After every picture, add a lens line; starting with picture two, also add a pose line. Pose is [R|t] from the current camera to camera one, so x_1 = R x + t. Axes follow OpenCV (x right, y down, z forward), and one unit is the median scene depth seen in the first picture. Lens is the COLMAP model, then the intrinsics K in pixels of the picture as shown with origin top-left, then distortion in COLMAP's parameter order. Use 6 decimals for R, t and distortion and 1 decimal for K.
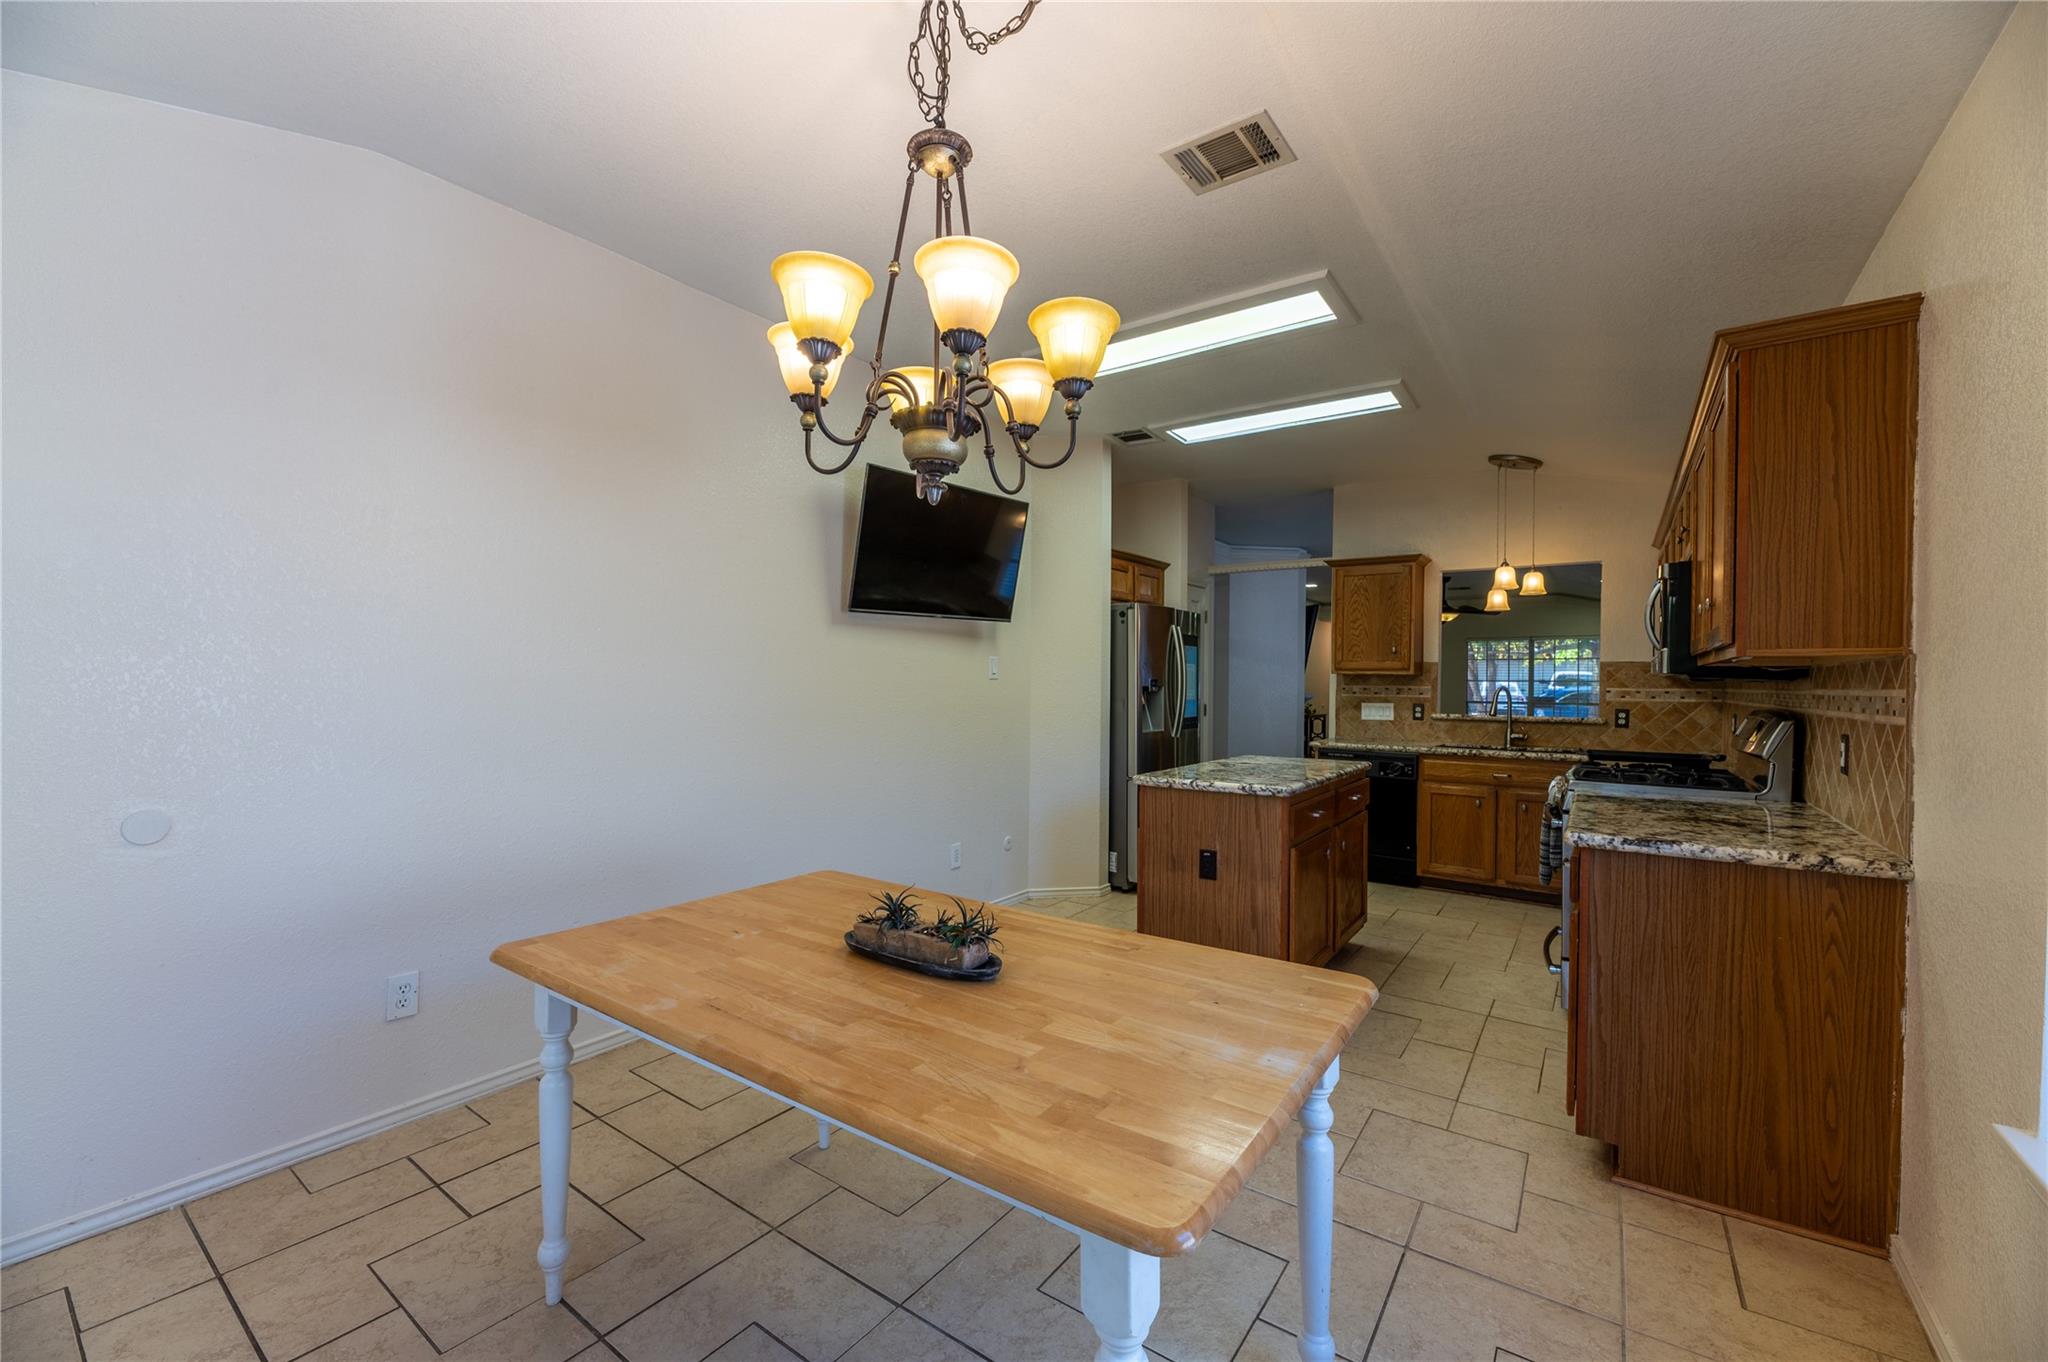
lens RADIAL K [[819.4, 0, 1022.8], [0, 819.4, 684.7], [0, 0, 1]] dist [0.000348, -0.004108]
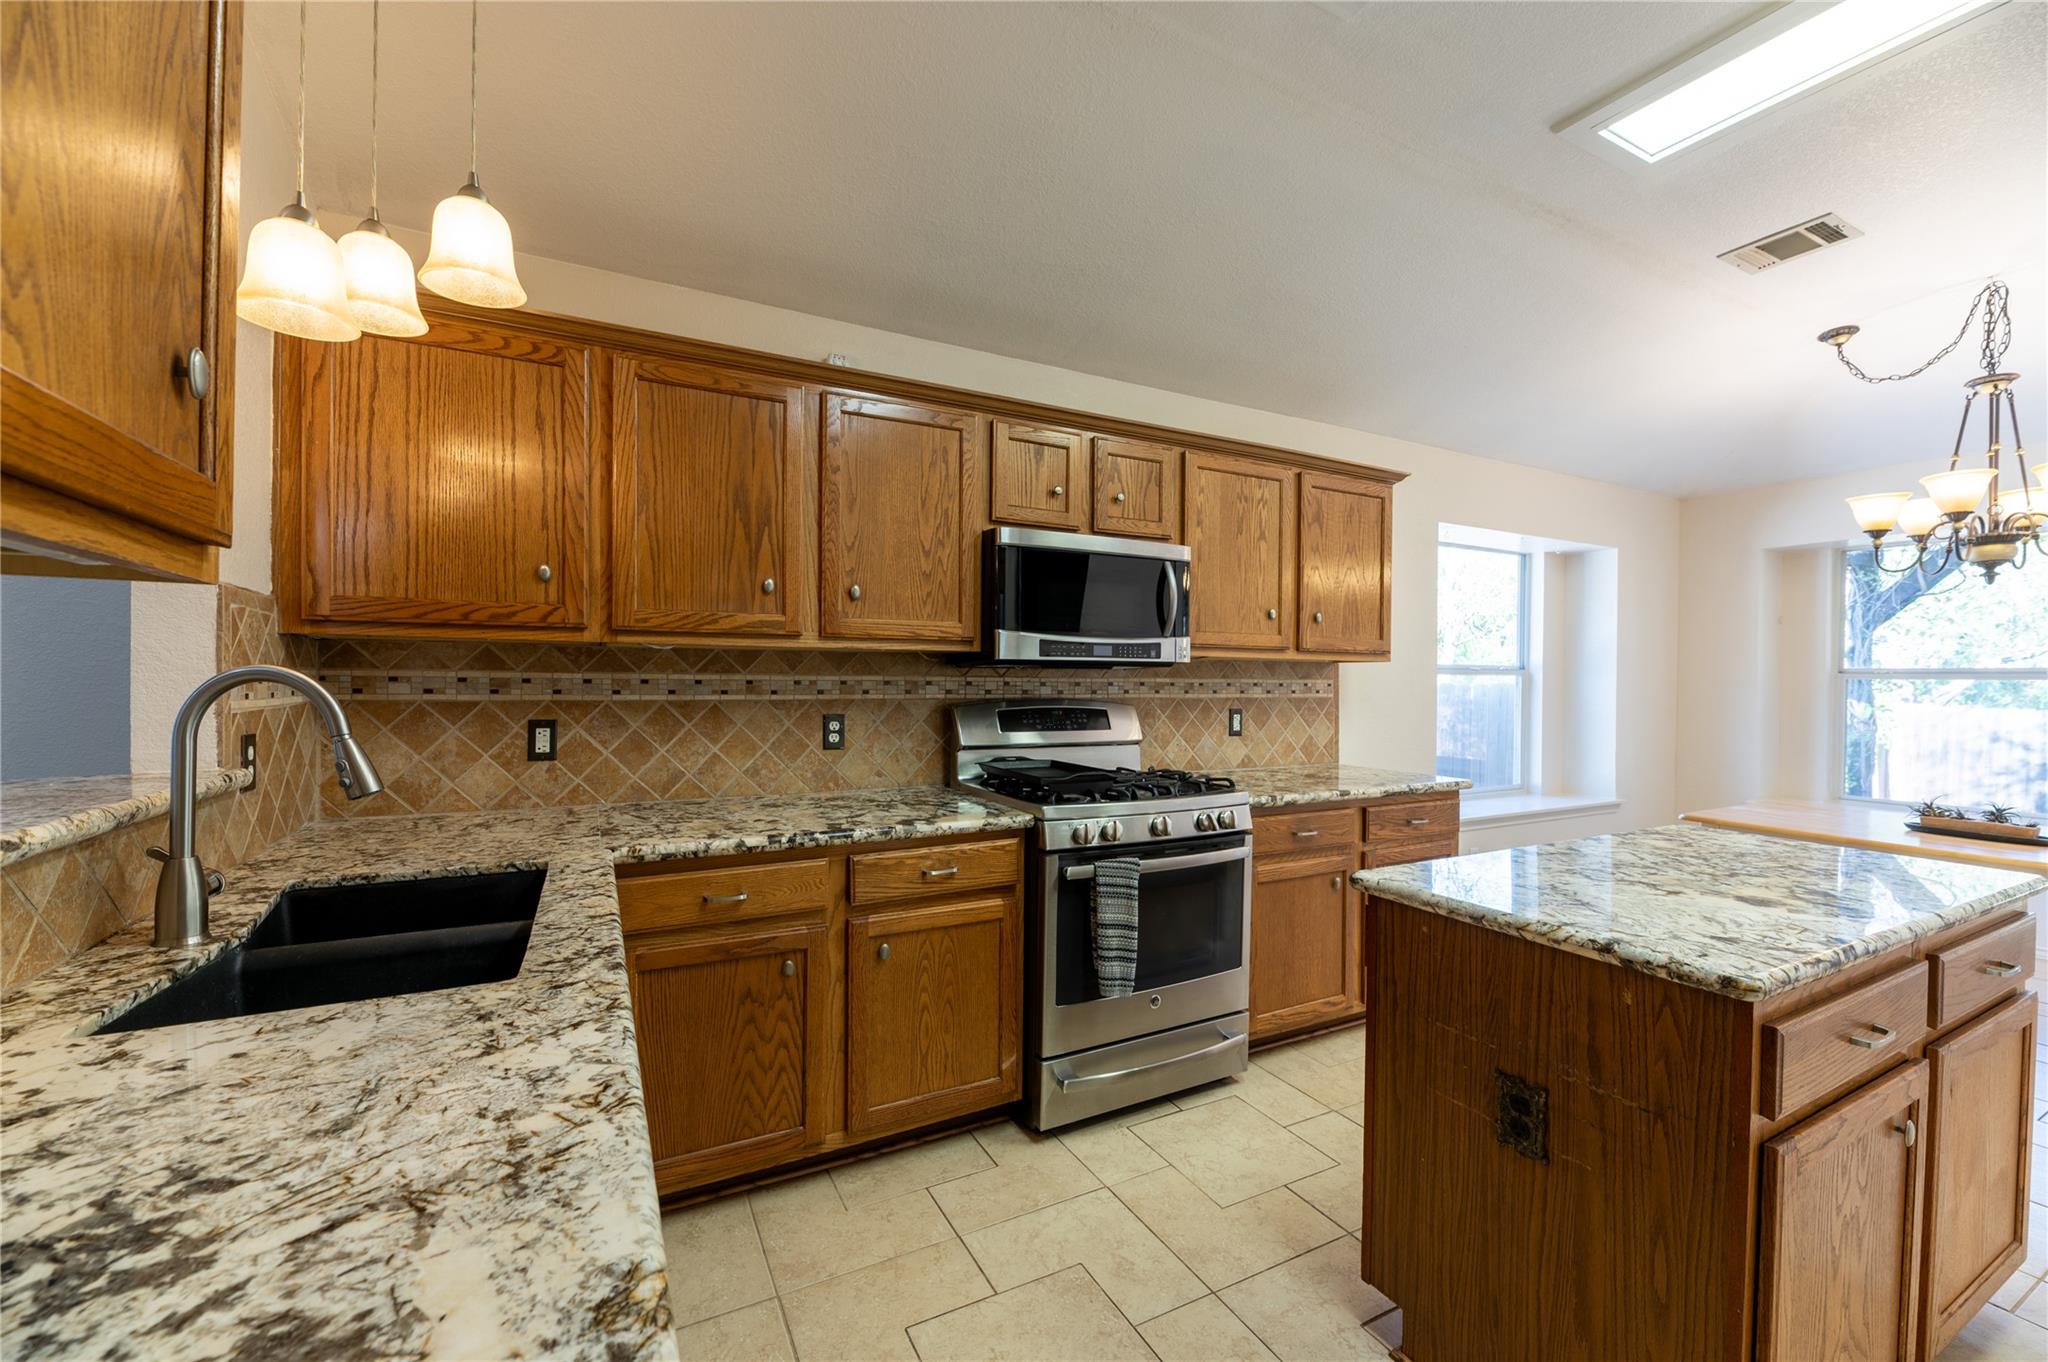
lens RADIAL K [[826.9, 0, 1028.4], [0, 826.9, 680.3], [0, 0, 1]] dist [-0.000084, -0.000122]
pose [[-0.897262, -0.019147, 0.441084, 0.315005], [-0.016950, 0.999817, 0.008921, 0.000707], [-0.441174, 0.000528, -0.897422, 1.165625]]
